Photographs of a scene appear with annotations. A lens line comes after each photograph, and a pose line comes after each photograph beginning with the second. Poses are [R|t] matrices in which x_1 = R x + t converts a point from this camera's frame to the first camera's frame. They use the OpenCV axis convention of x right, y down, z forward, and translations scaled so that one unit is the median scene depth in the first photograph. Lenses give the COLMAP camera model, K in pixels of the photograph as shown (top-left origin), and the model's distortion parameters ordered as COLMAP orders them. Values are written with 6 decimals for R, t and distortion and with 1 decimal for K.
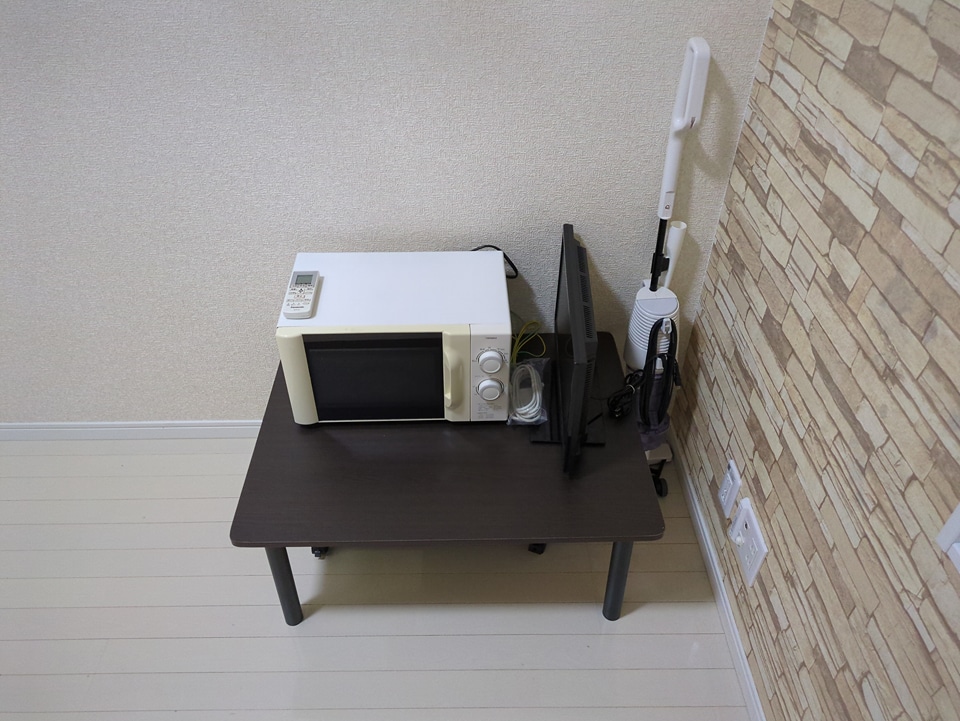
lens RADIAL K [[719.0, 0, 481.7], [0, 719.0, 356.1], [0, 0, 1]] dist [0.029904, -0.006255]
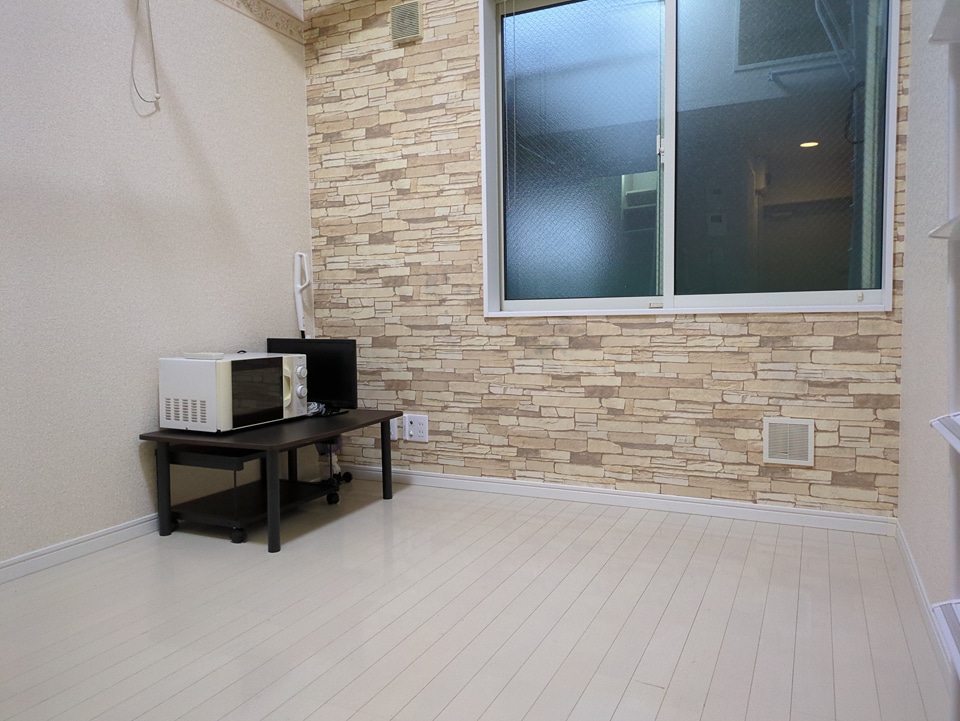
lens RADIAL K [[719.0, 0, 481.7], [0, 719.0, 356.1], [0, 0, 1]] dist [0.029904, -0.006255]
pose [[0.441416, -0.064678, 0.894969, -1.717838], [0.587436, 0.774780, -0.233742, 0.812250], [-0.678286, 0.628914, 0.379994, -0.156733]]
